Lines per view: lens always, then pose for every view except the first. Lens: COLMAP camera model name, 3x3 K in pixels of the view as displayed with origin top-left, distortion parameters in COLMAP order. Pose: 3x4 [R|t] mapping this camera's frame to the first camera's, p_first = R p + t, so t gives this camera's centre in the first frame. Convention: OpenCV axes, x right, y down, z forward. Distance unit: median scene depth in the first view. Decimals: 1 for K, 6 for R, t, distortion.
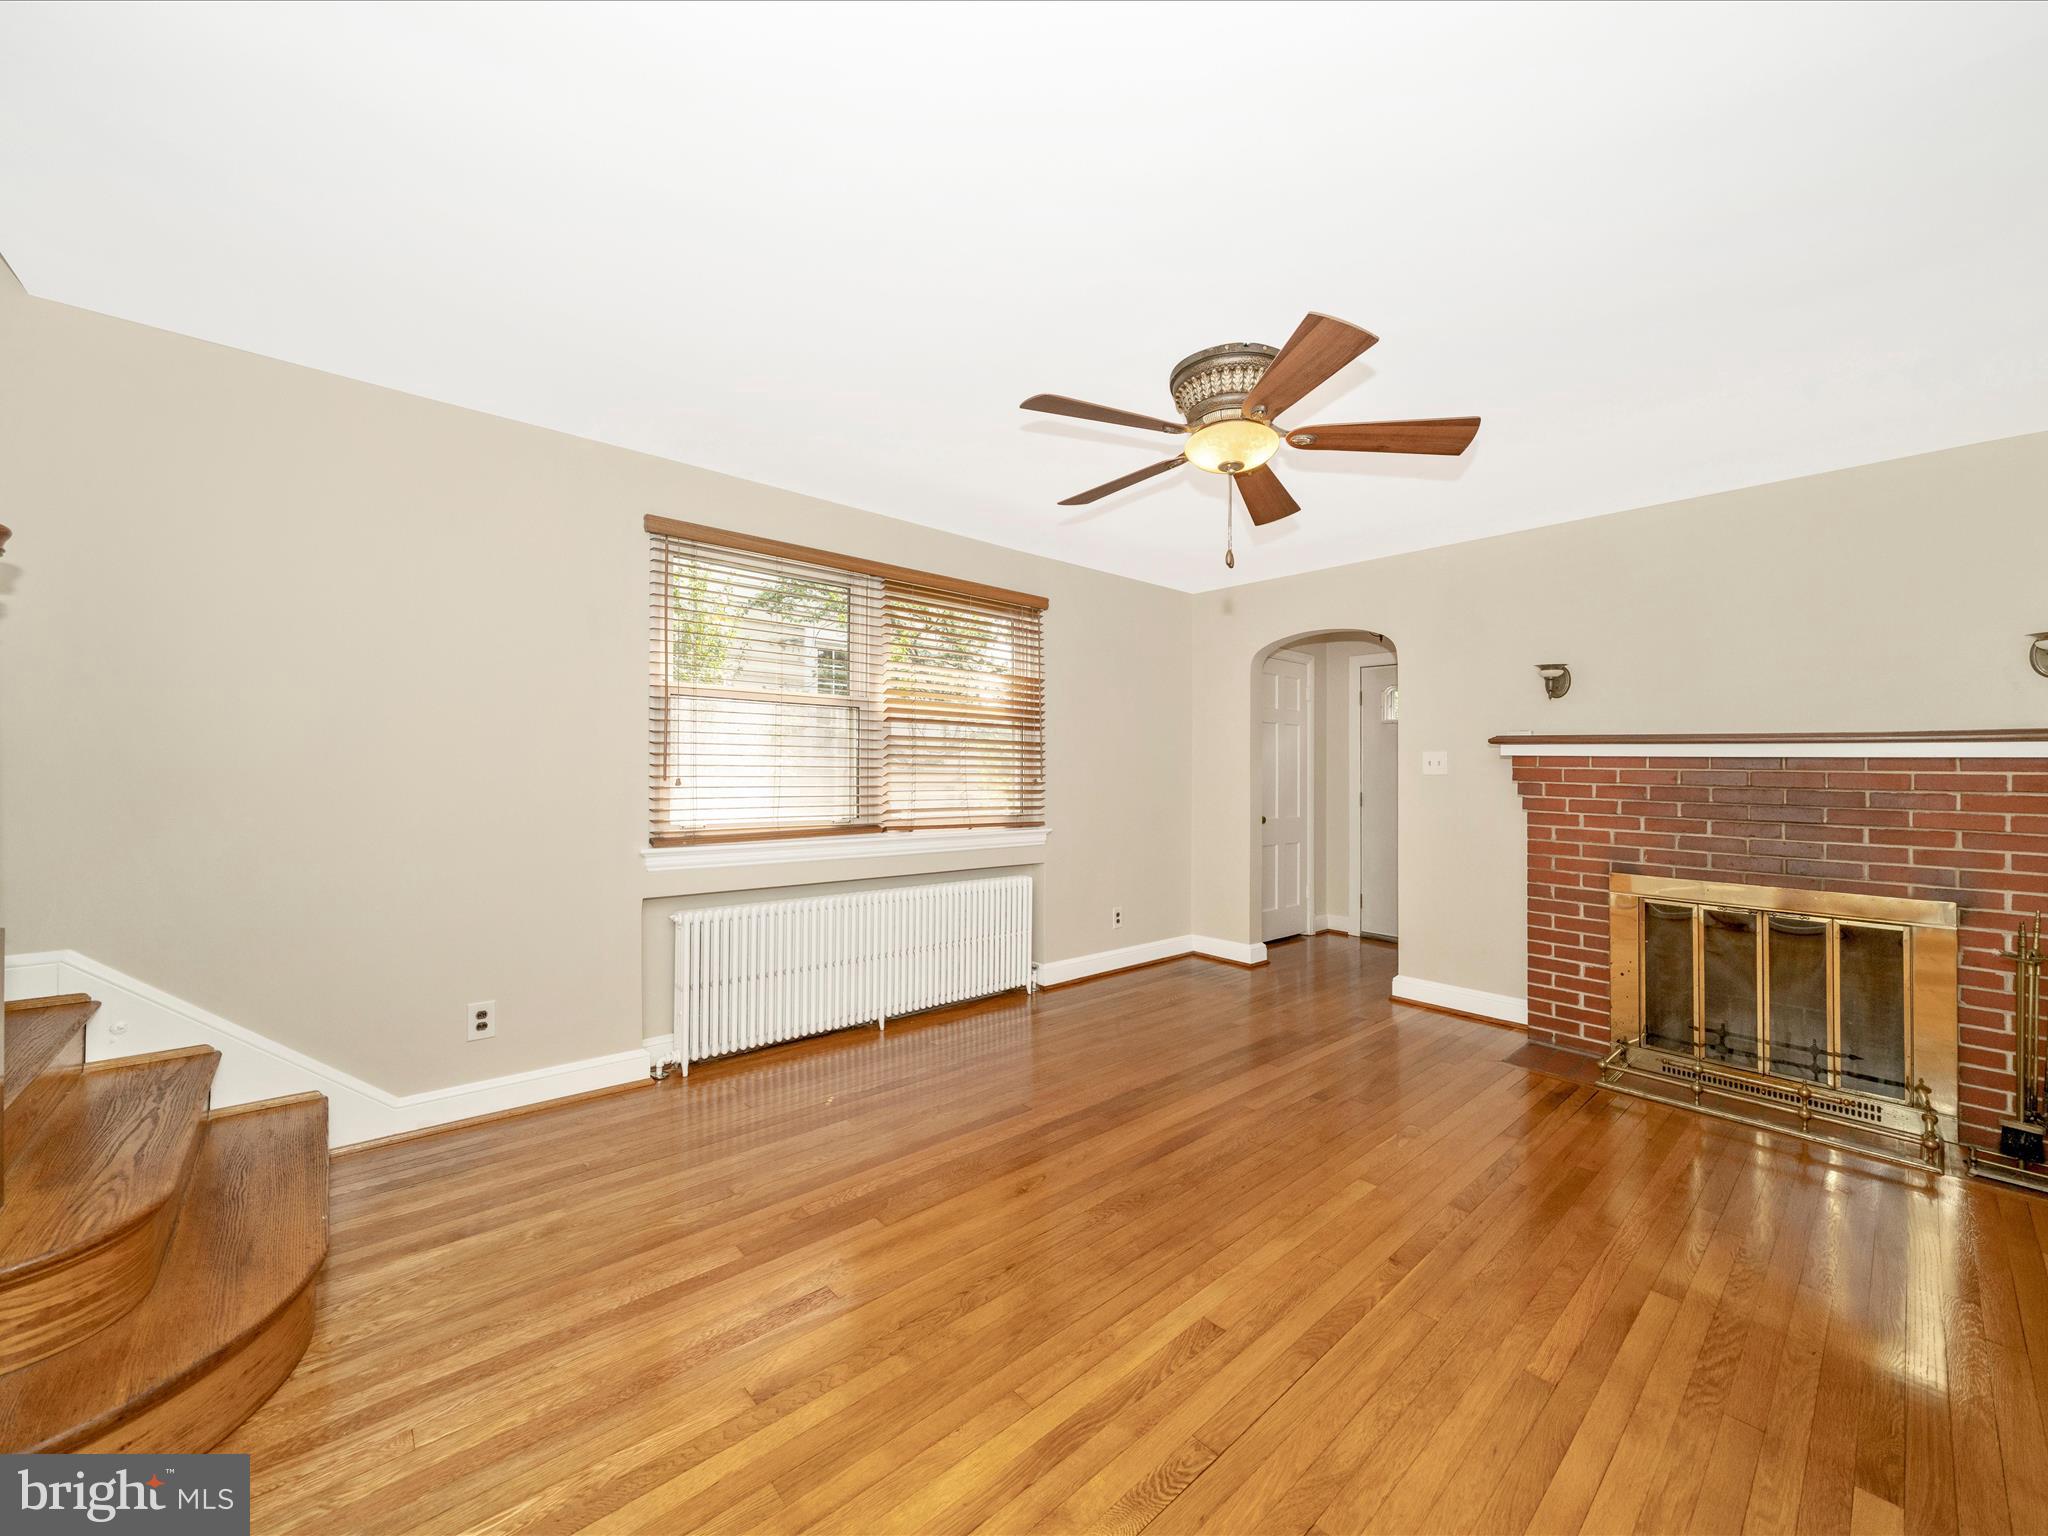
lens RADIAL K [[788.4, 0, 1021.8], [0, 788.4, 776.0], [0, 0, 1]] dist [-0.000849, 0.000008]
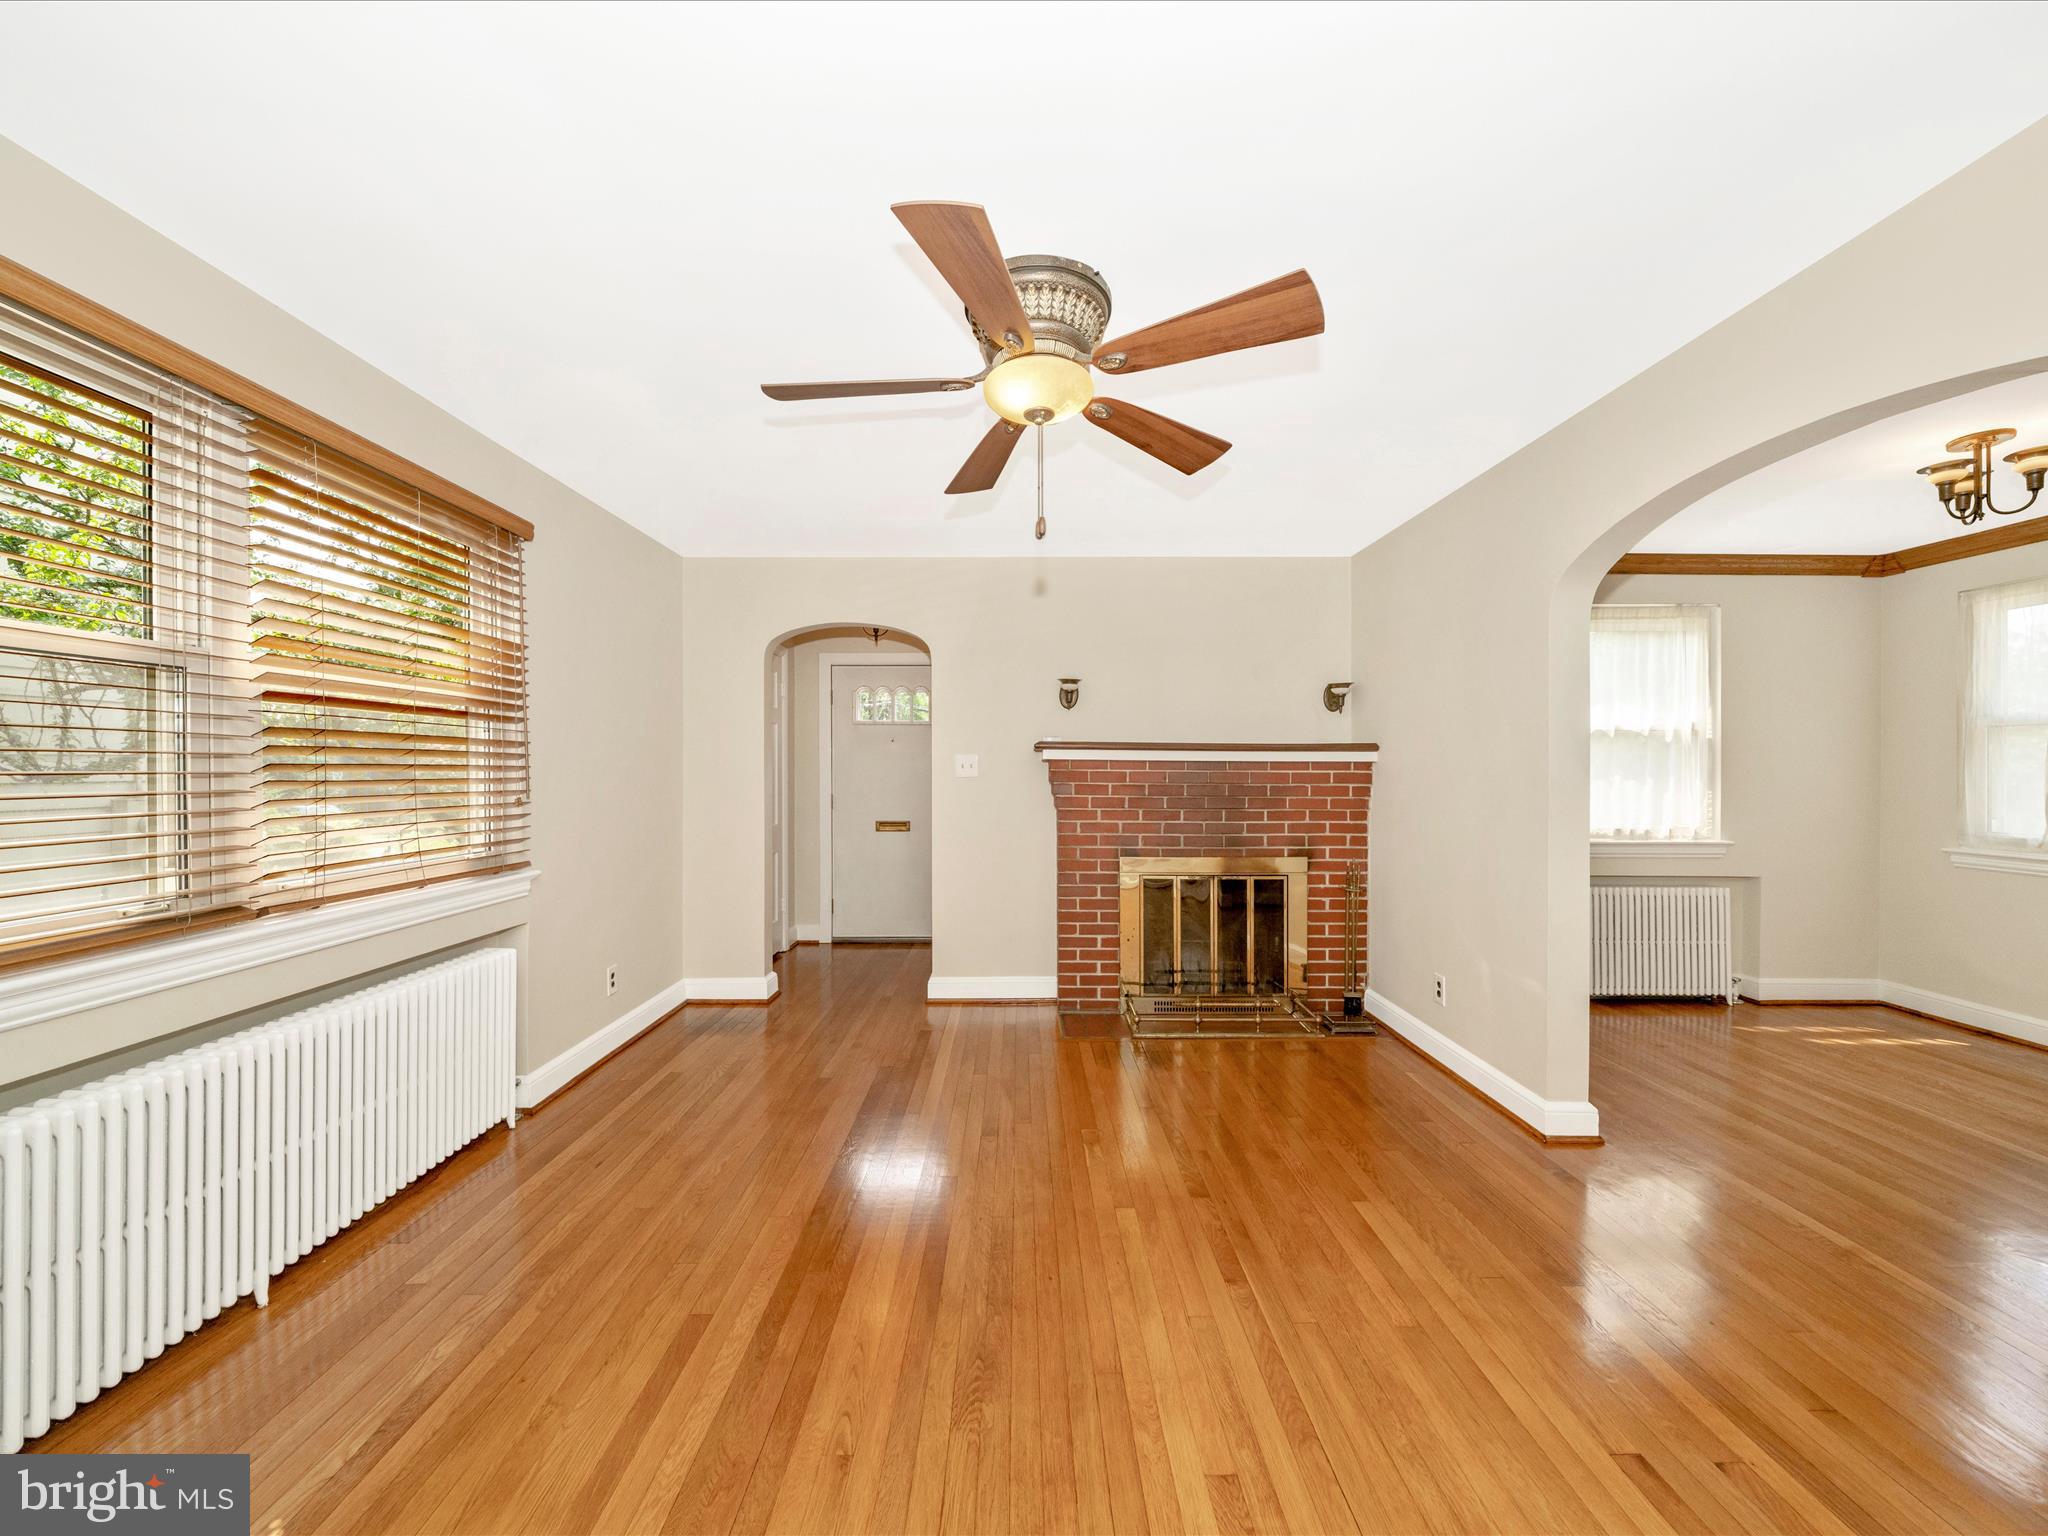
lens RADIAL K [[788.4, 0, 1021.8], [0, 788.4, 776.0], [0, 0, 1]] dist [-0.000849, 0.000008]
pose [[0.657149, -0.022090, 0.753437, -0.235146], [0.017436, 0.999748, 0.014104, -0.018682], [-0.753559, 0.003869, 0.657368, 0.301488]]
